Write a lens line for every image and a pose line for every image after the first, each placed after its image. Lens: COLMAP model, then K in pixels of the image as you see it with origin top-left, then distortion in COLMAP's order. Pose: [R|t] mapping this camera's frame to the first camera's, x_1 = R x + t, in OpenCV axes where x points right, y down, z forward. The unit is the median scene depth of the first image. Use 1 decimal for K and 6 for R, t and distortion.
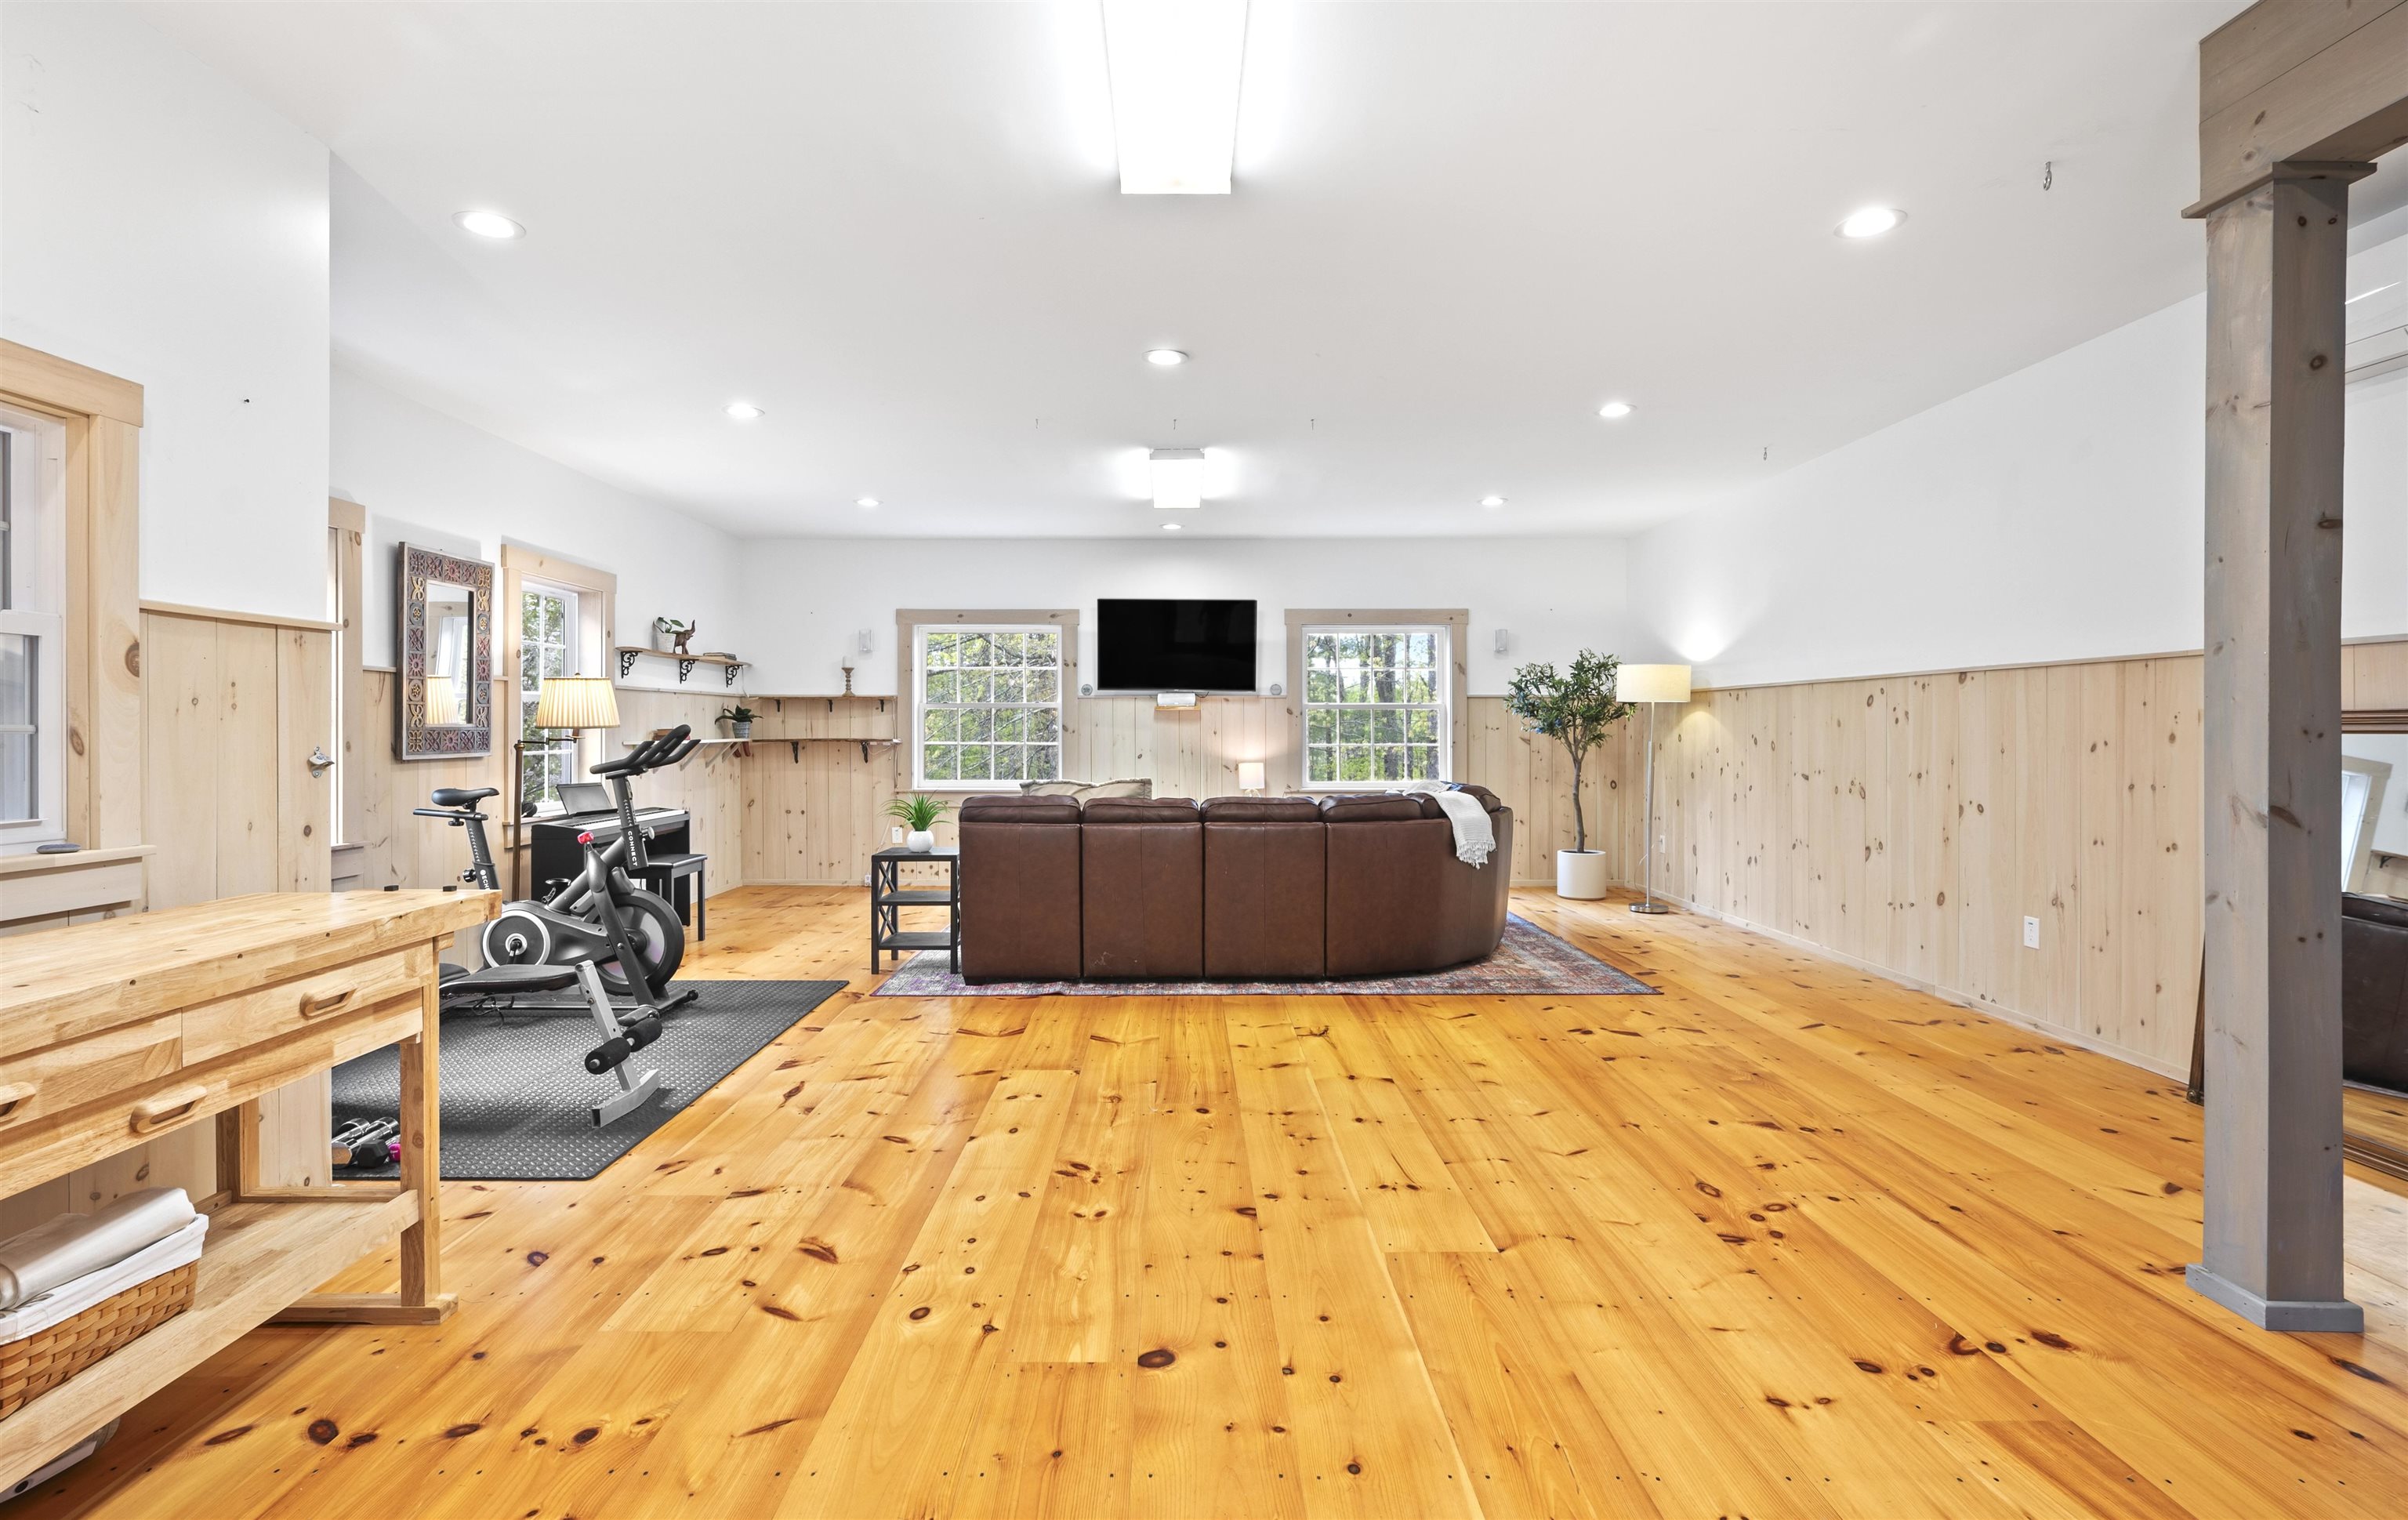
lens RADIAL K [[1082.7, 0, 1197.1], [0, 1082.7, 739.0], [0, 0, 1]] dist [-0.000735, -0.000075]
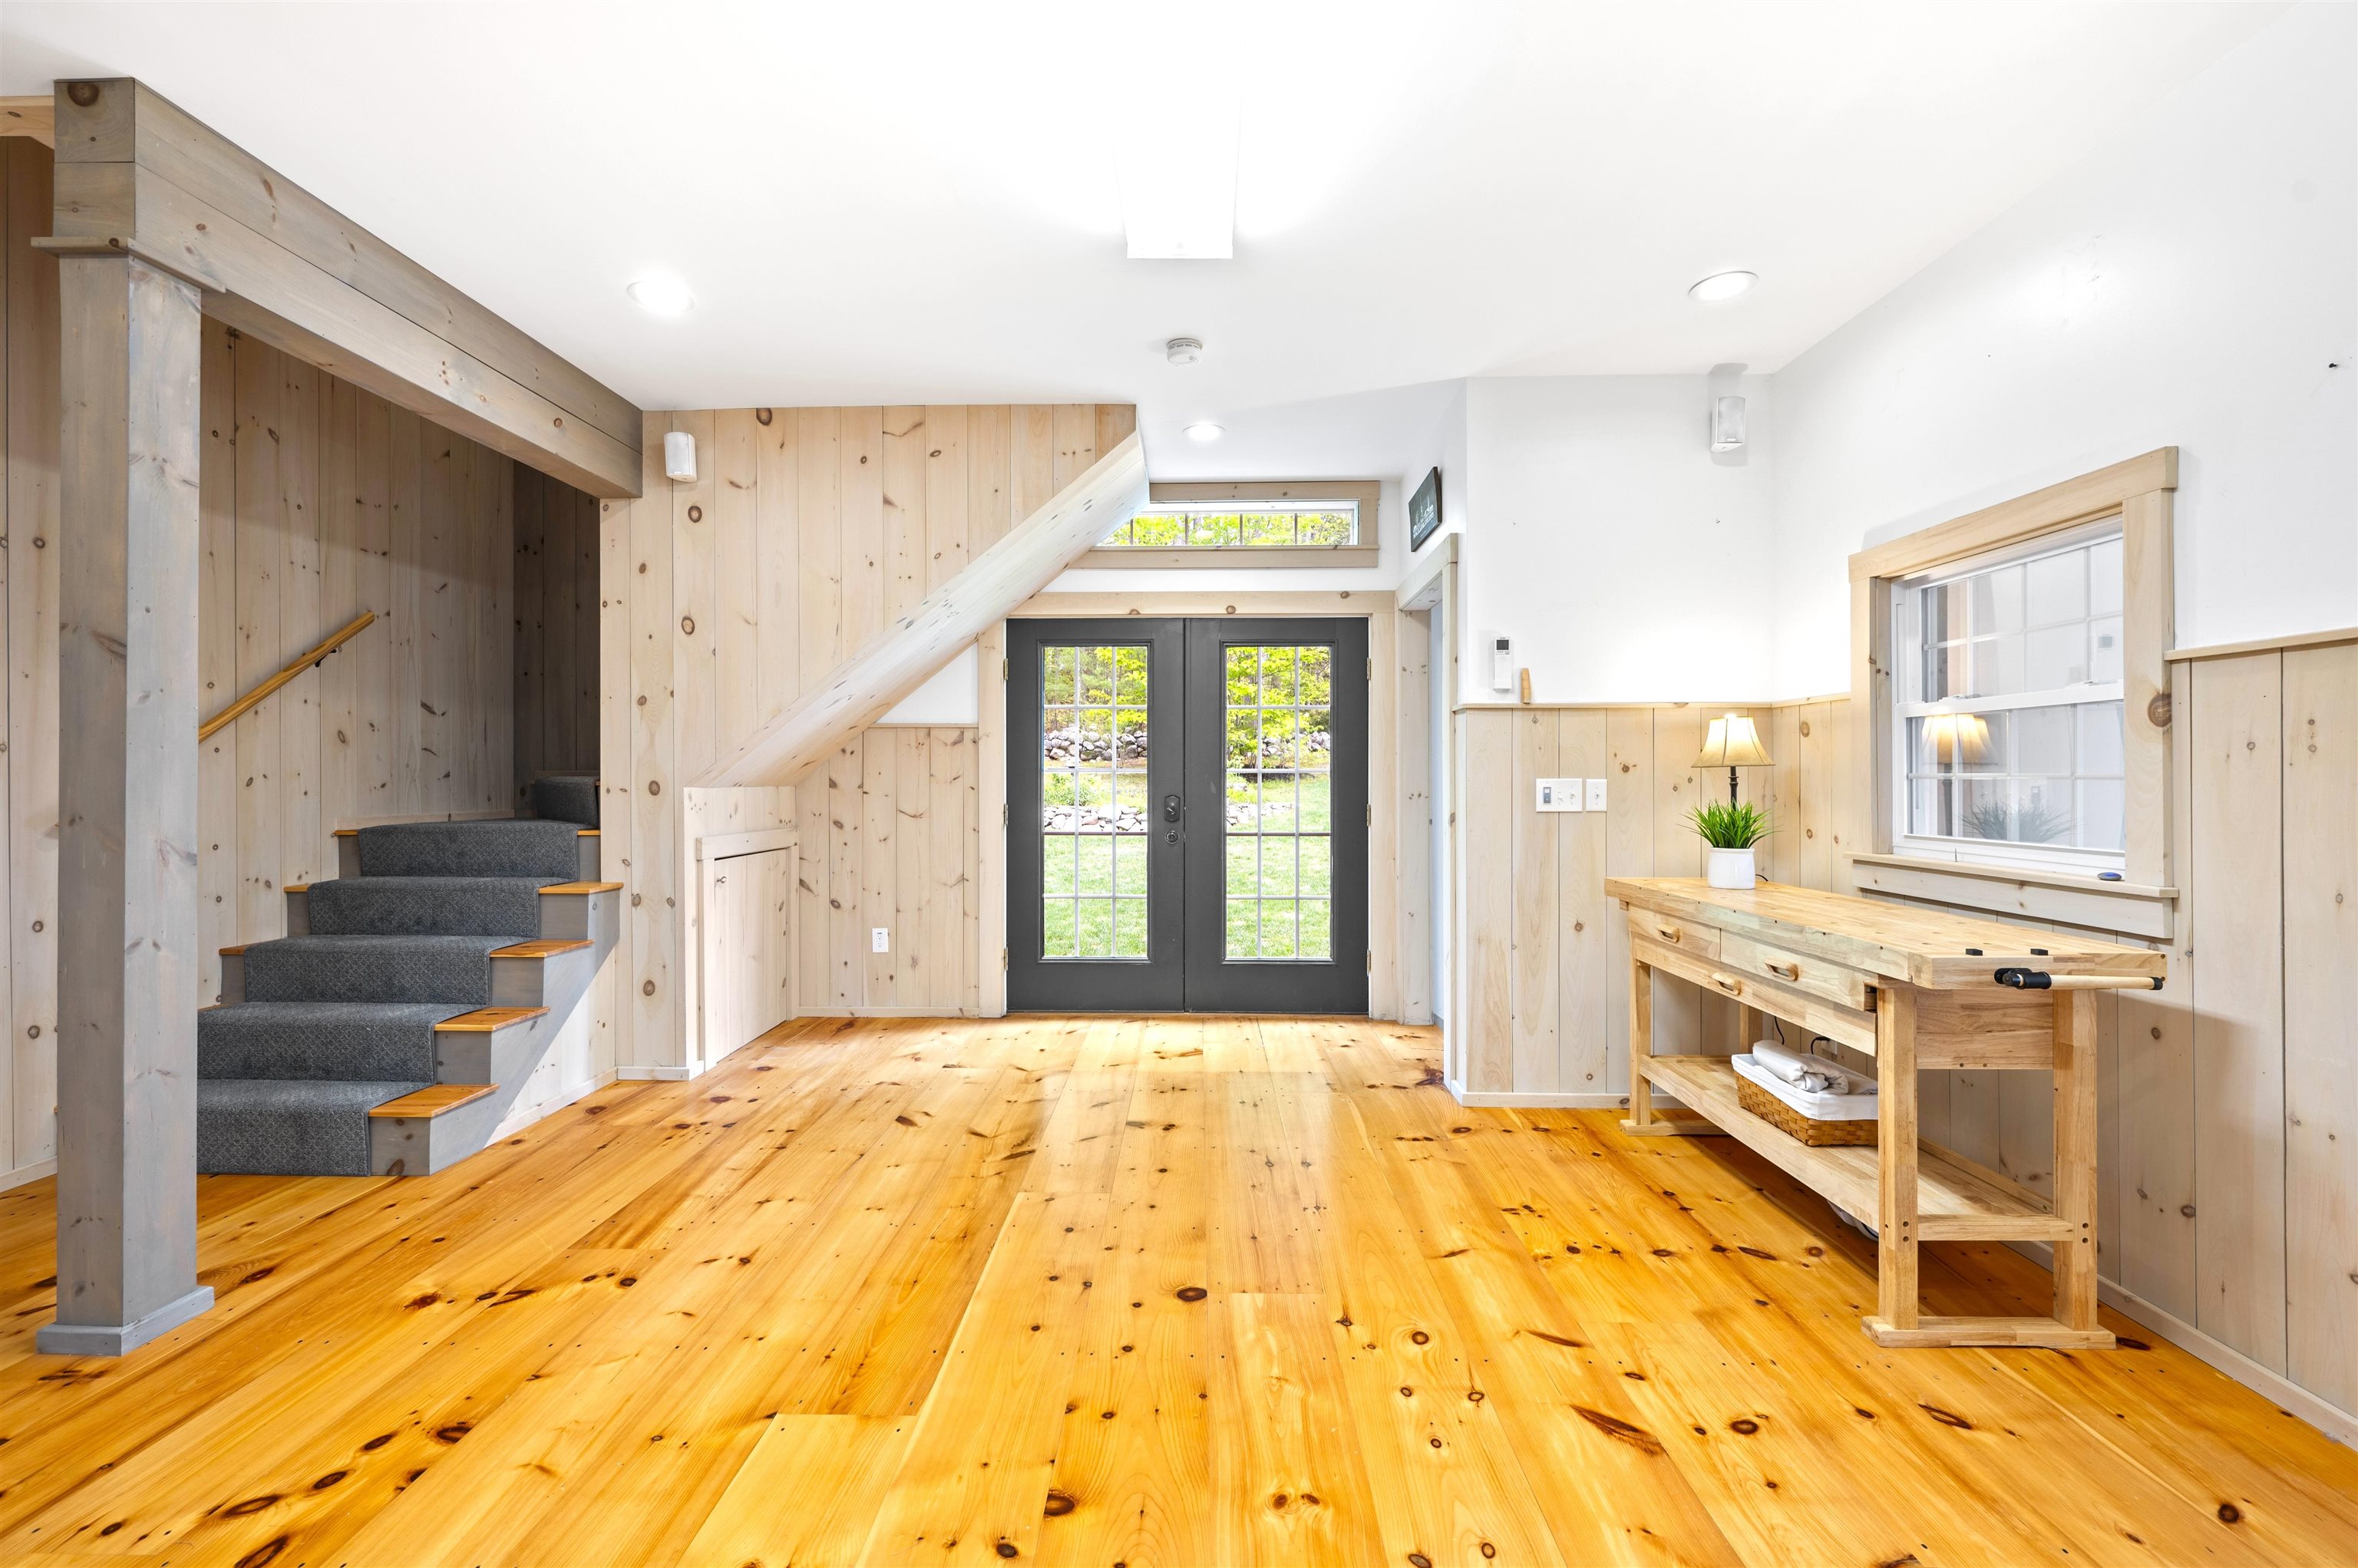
lens RADIAL K [[974.2, 0, 1183.8], [0, 974.2, 780.7], [0, 0, 1]] dist [-0.002475, -0.000374]
pose [[-0.999447, -0.000074, 0.033238, -0.052865], [0.000274, 0.999945, 0.010460, -0.012835], [-0.033237, 0.010463, -0.999393, 1.699078]]
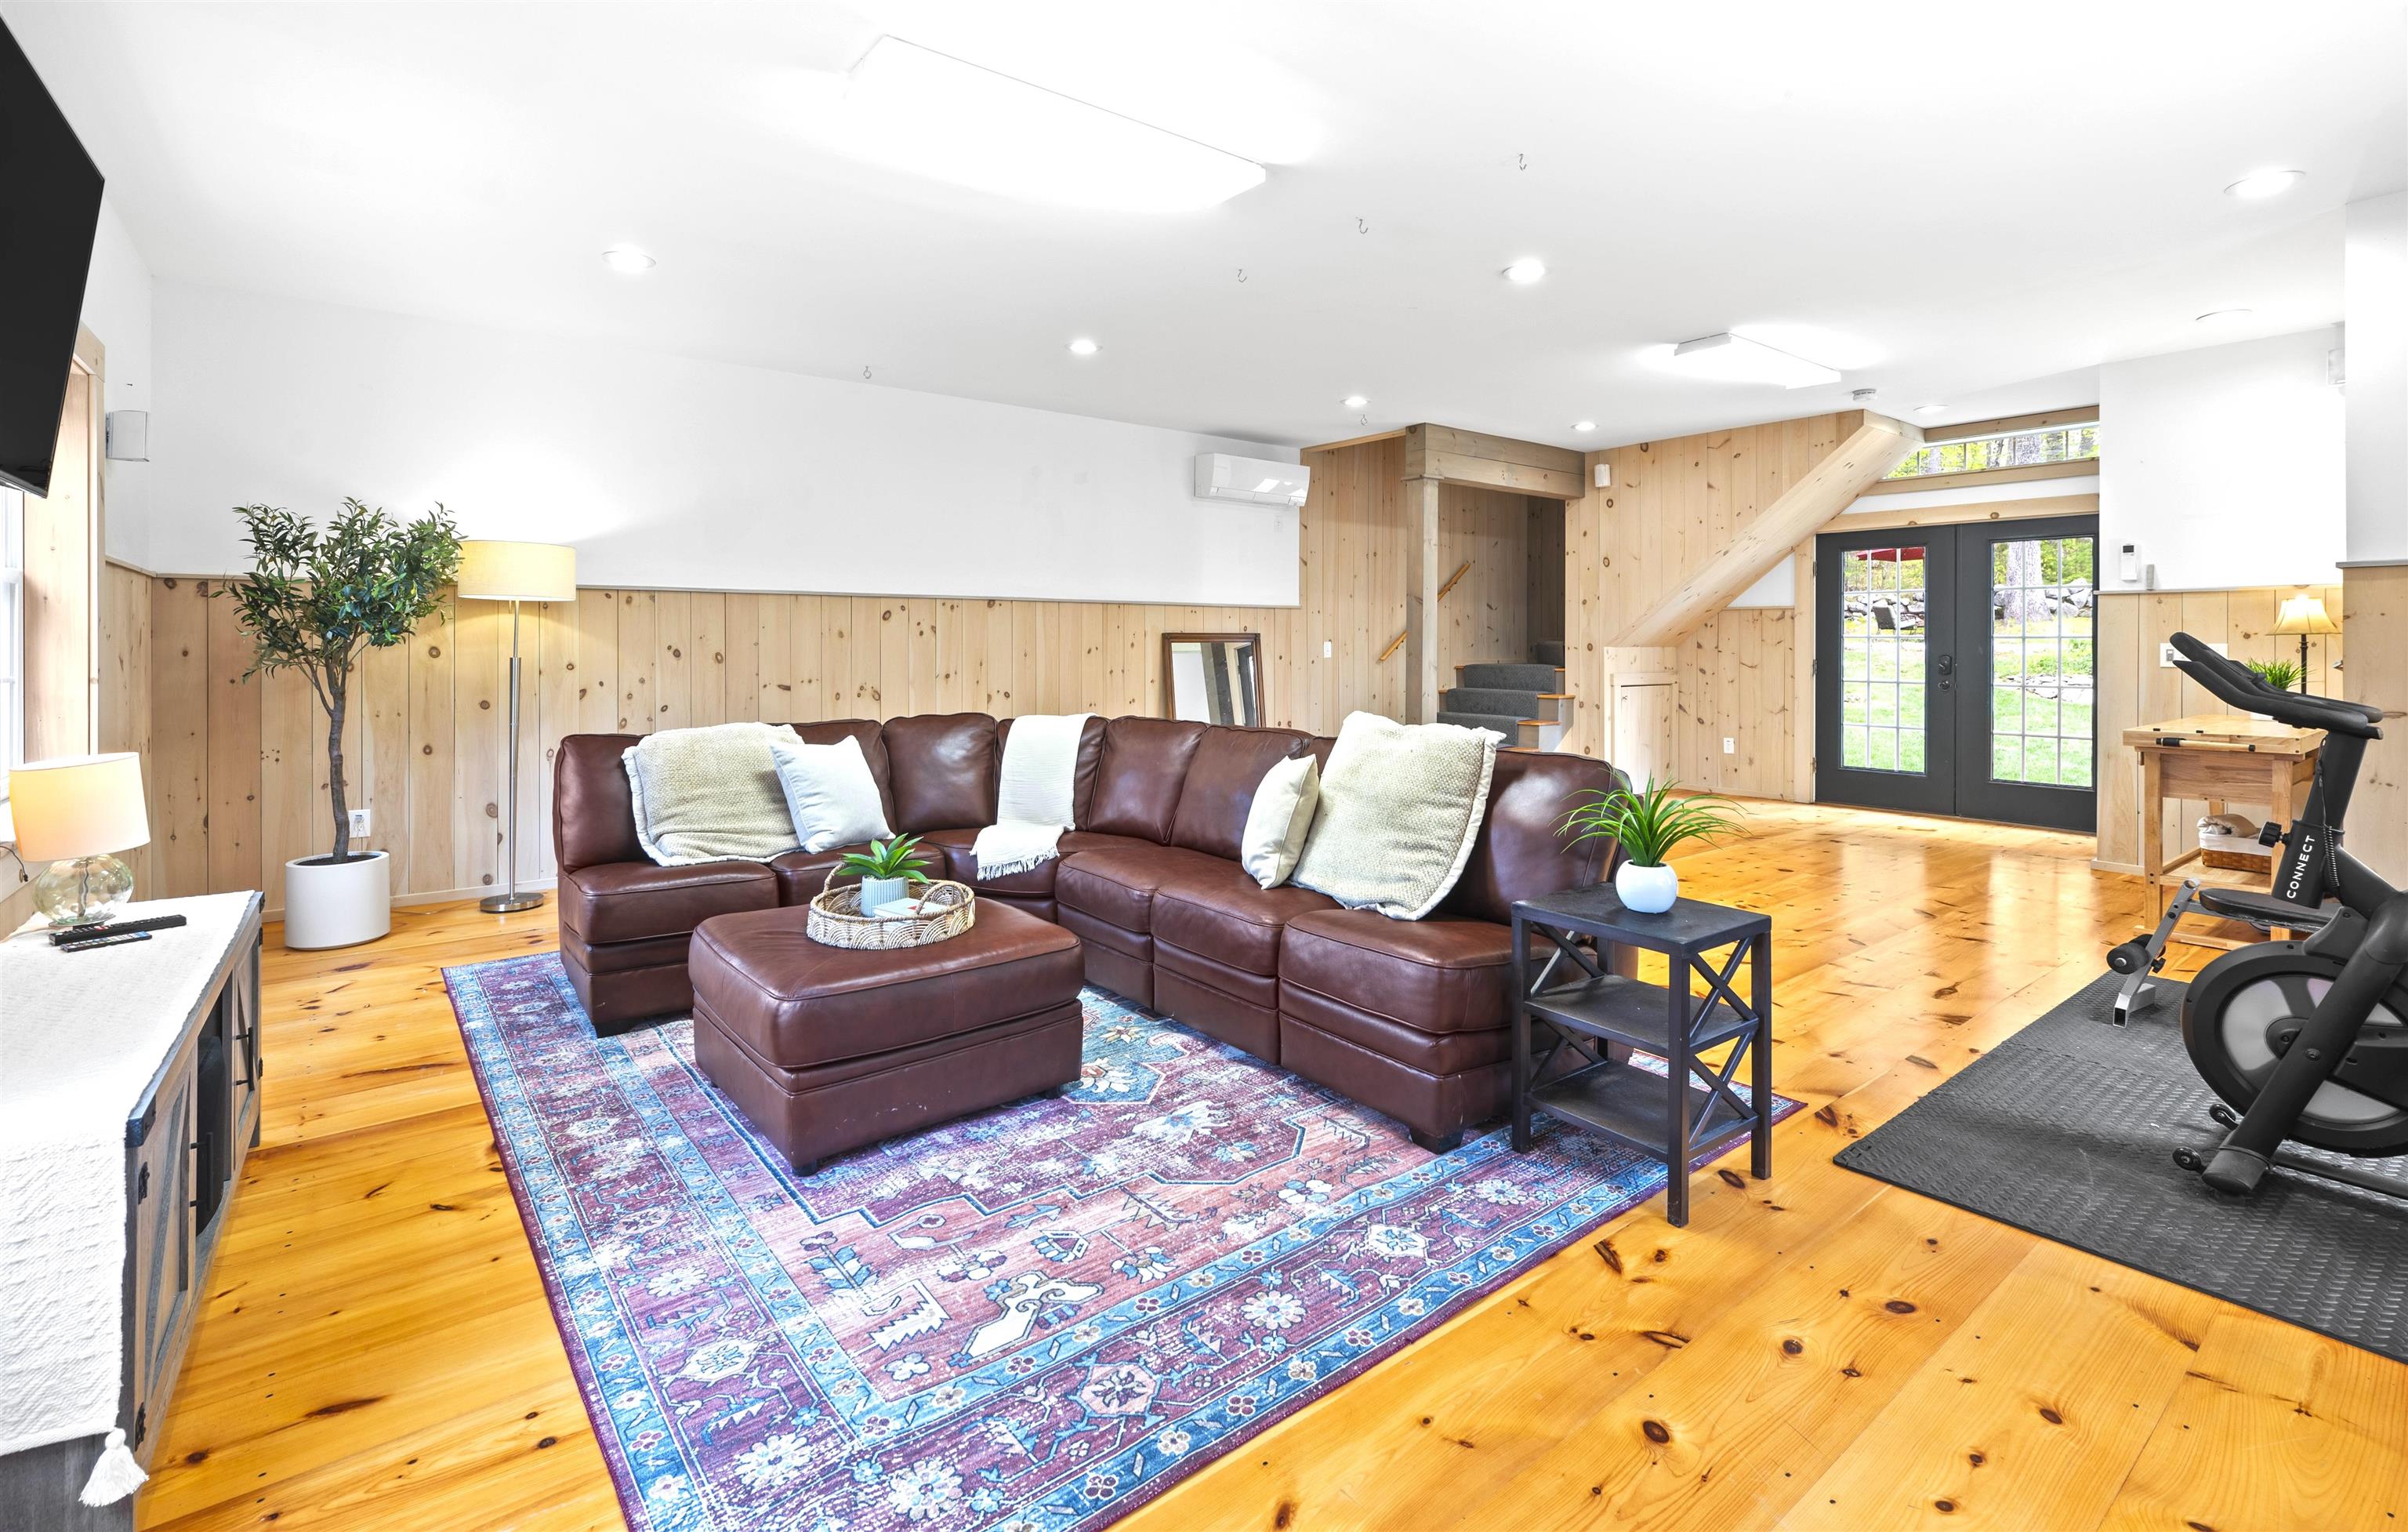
lens RADIAL K [[1058.1, 0, 1204.4], [0, 1058.1, 645.7], [0, 0, 1]] dist [0.000816, 0.000041]
pose [[-0.598555, -0.003867, 0.801072, -1.111231], [0.005304, 0.999947, 0.008791, -0.024988], [-0.801064, 0.009511, -0.598503, 3.152832]]
